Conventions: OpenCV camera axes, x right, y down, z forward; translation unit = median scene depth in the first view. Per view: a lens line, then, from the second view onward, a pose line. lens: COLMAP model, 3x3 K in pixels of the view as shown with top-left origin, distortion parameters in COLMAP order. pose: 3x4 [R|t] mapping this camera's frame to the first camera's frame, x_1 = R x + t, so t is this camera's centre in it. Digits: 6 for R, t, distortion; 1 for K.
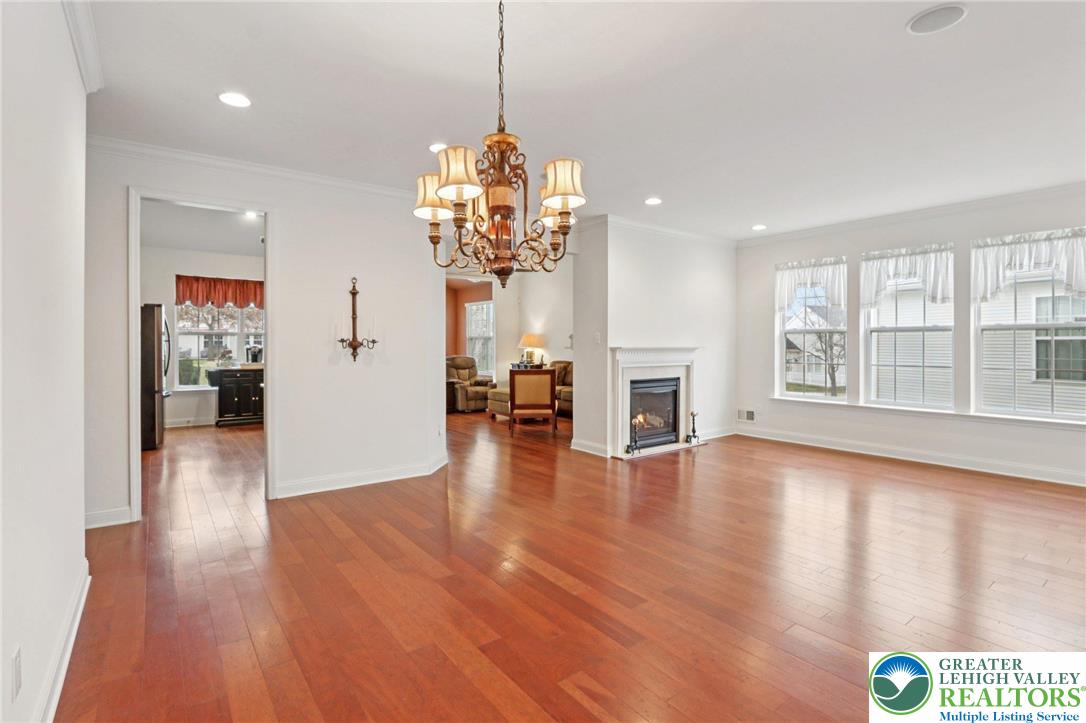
lens RADIAL K [[516.8, 0, 543.2], [0, 516.8, 345.1], [0, 0, 1]] dist [-0.018554, 0.002405]
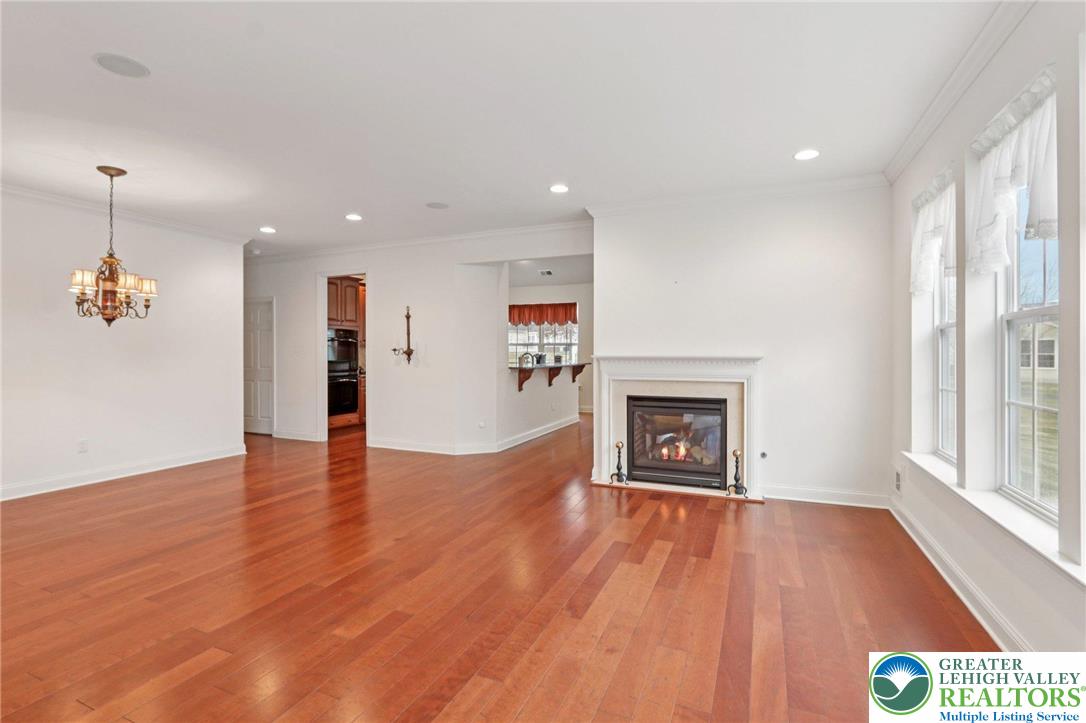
lens RADIAL K [[516.8, 0, 540.3], [0, 516.8, 350.5], [0, 0, 1]] dist [-0.018554, 0.002405]
pose [[0.494740, -0.001336, -0.869040, 0.704501], [-0.003597, 0.999987, -0.003585, -0.001629], [0.869034, 0.004900, 0.494729, 0.392931]]
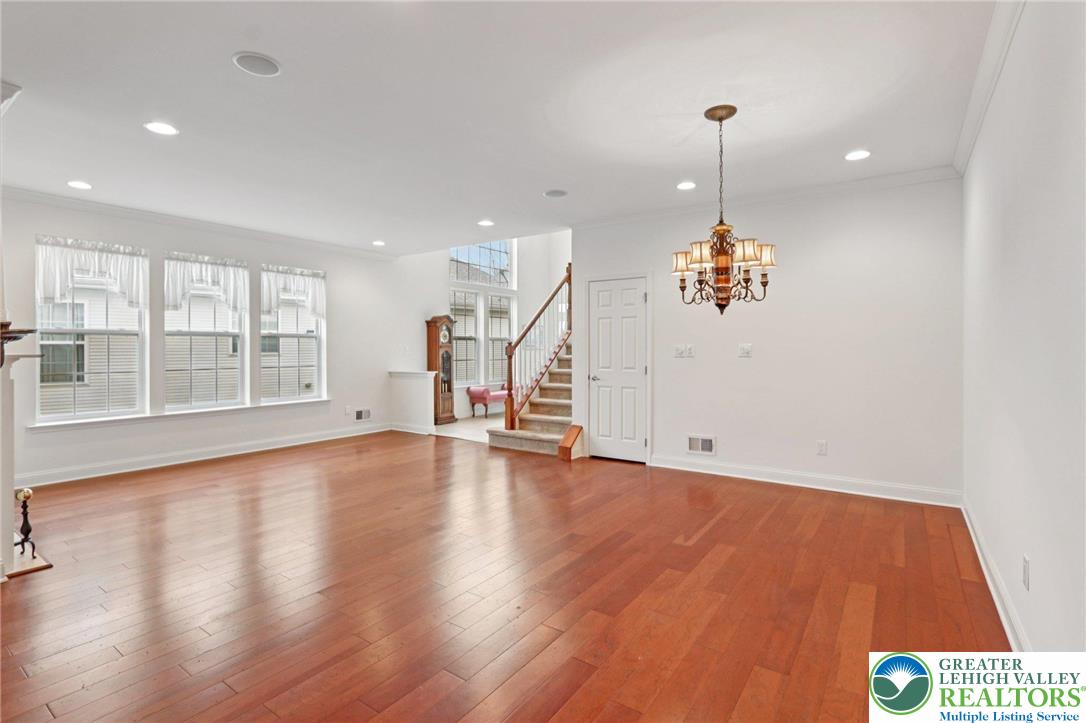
lens RADIAL K [[516.8, 0, 535.6], [0, 516.8, 351.4], [0, 0, 1]] dist [-0.018554, 0.002405]
pose [[-0.304727, -0.008095, 0.952405, -0.389648], [0.003866, 0.999945, 0.009736, -0.002775], [-0.952432, 0.006649, -0.304679, 0.541841]]
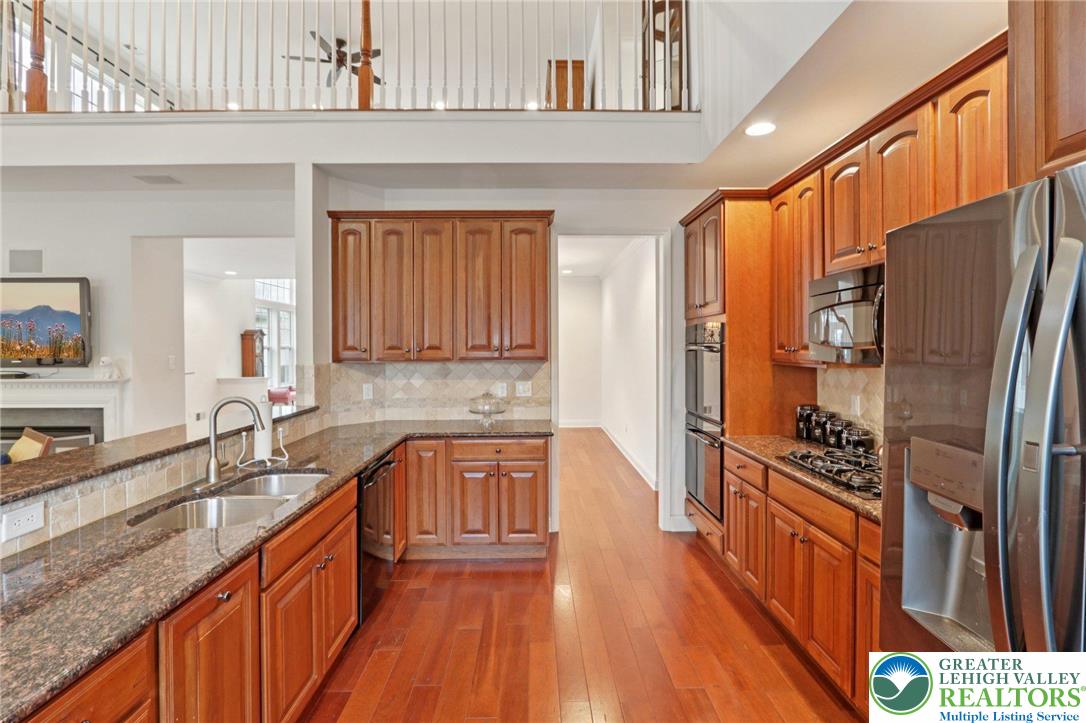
lens RADIAL K [[516.8, 0, 537.0], [0, 516.8, 349.8], [0, 0, 1]] dist [-0.018554, 0.002405]
pose [[-0.804670, -0.001383, 0.593720, -0.653345], [0.005688, 0.999933, 0.010037, -0.031172], [-0.593694, 0.011454, -0.804609, 1.086176]]
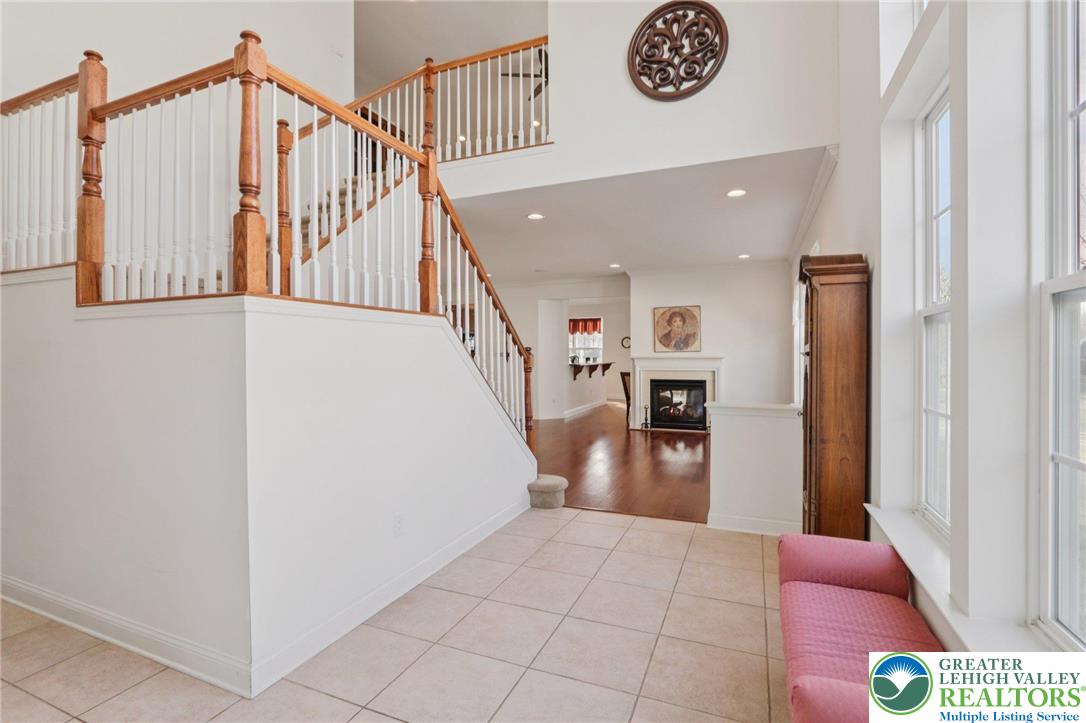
lens RADIAL K [[516.8, 0, 542.1], [0, 516.8, 352.6], [0, 0, 1]] dist [-0.018554, 0.002405]
pose [[0.506016, -0.002857, -0.862520, 1.093615], [0.000316, 0.999995, -0.003127, -0.003438], [0.862524, 0.001310, 0.506014, -0.011333]]
